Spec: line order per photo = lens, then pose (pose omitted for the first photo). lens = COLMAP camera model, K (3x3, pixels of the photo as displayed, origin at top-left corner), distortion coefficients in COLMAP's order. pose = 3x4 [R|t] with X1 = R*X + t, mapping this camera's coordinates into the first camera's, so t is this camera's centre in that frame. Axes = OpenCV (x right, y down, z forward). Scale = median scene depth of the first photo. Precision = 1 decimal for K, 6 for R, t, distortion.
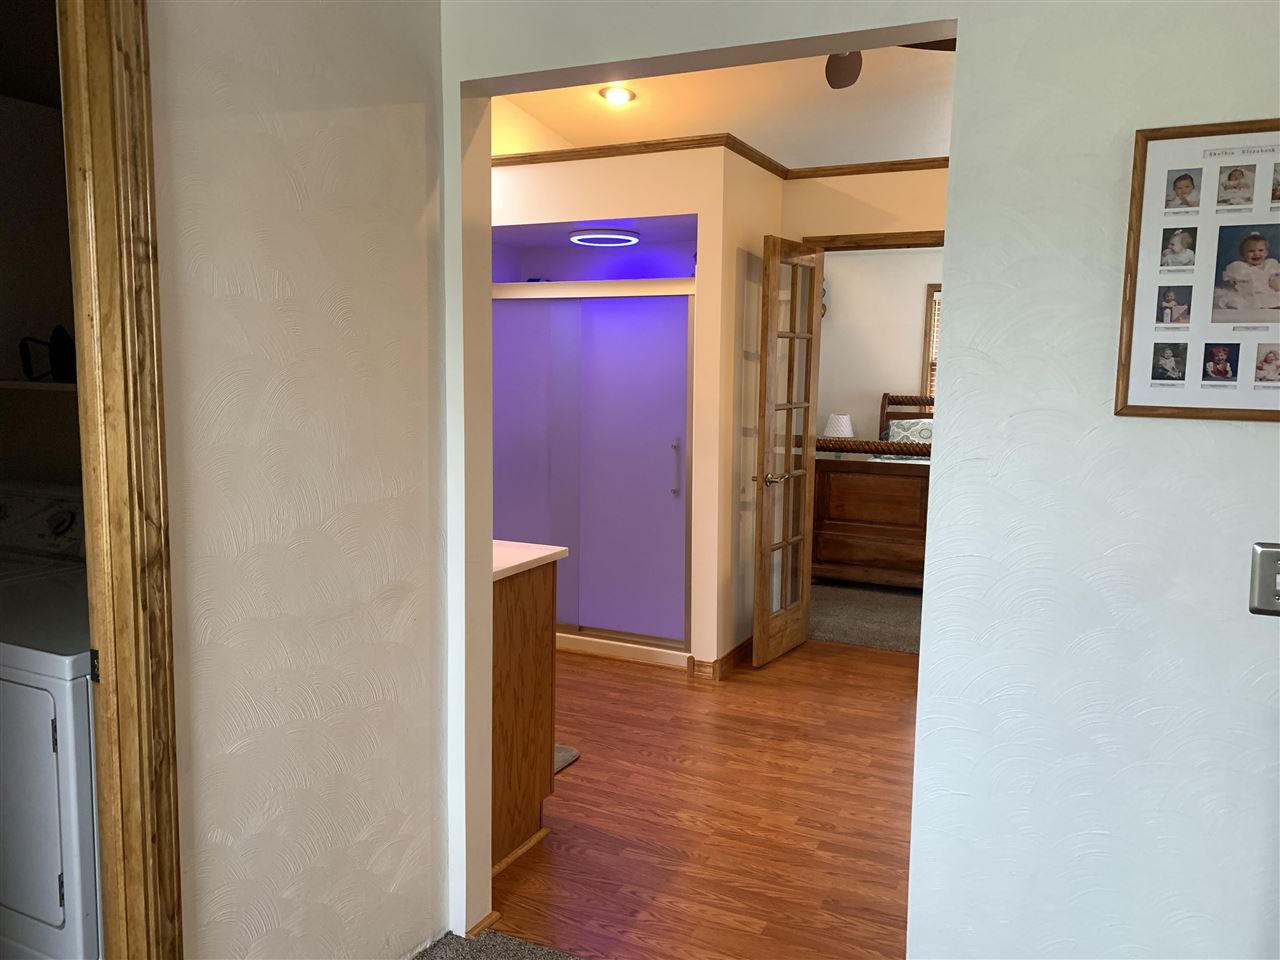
lens RADIAL K [[956.3, 0, 643.4], [0, 956.3, 483.9], [0, 0, 1]] dist [0.163928, 0.000819]
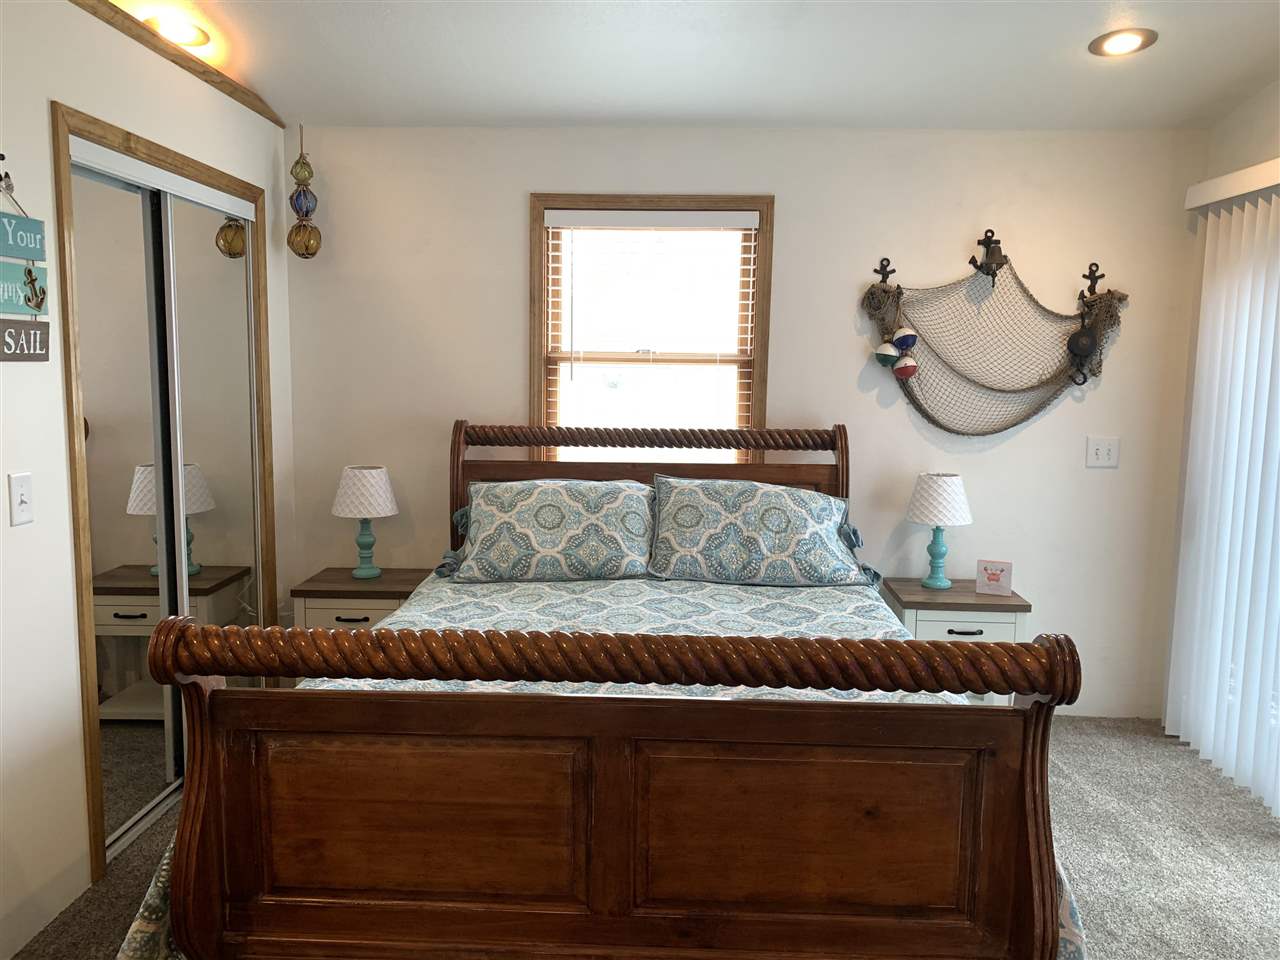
lens RADIAL K [[969.0, 0, 648.0], [0, 969.0, 475.1], [0, 0, 1]] dist [-0.006285, 0.034268]
pose [[0.913222, -0.046045, 0.404852, 0.247387], [0.047667, 0.998845, 0.006080, -0.114174], [-0.404664, 0.013745, 0.914362, 0.925100]]
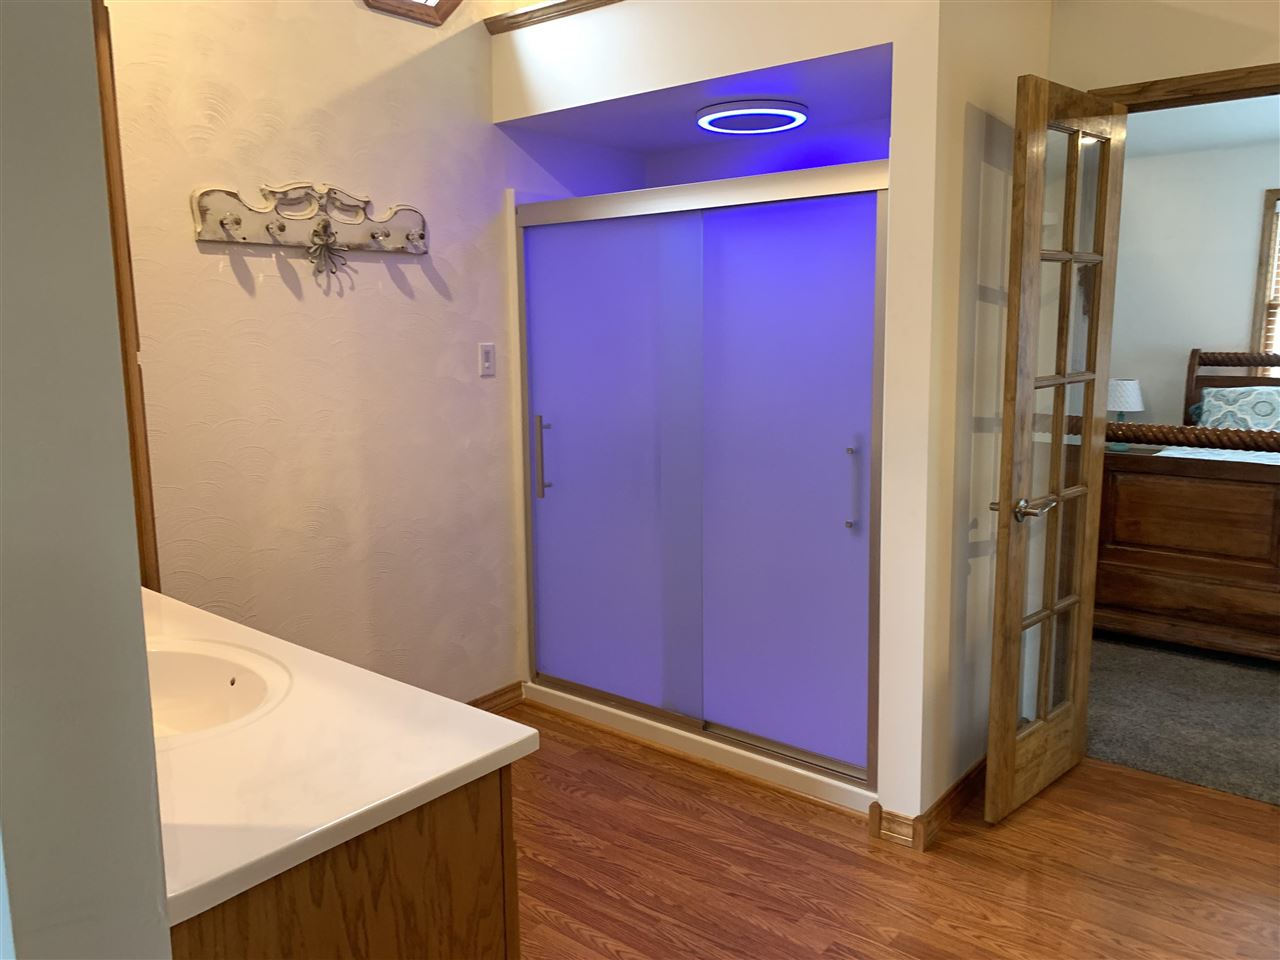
lens RADIAL K [[969.0, 0, 648.0], [0, 969.0, 475.1], [0, 0, 1]] dist [-0.006285, 0.034268]
pose [[0.972773, 0.013291, -0.231376, 0.046601], [-0.005209, 0.999356, 0.035505, -0.043162], [0.231699, -0.033333, 0.972216, 0.373930]]
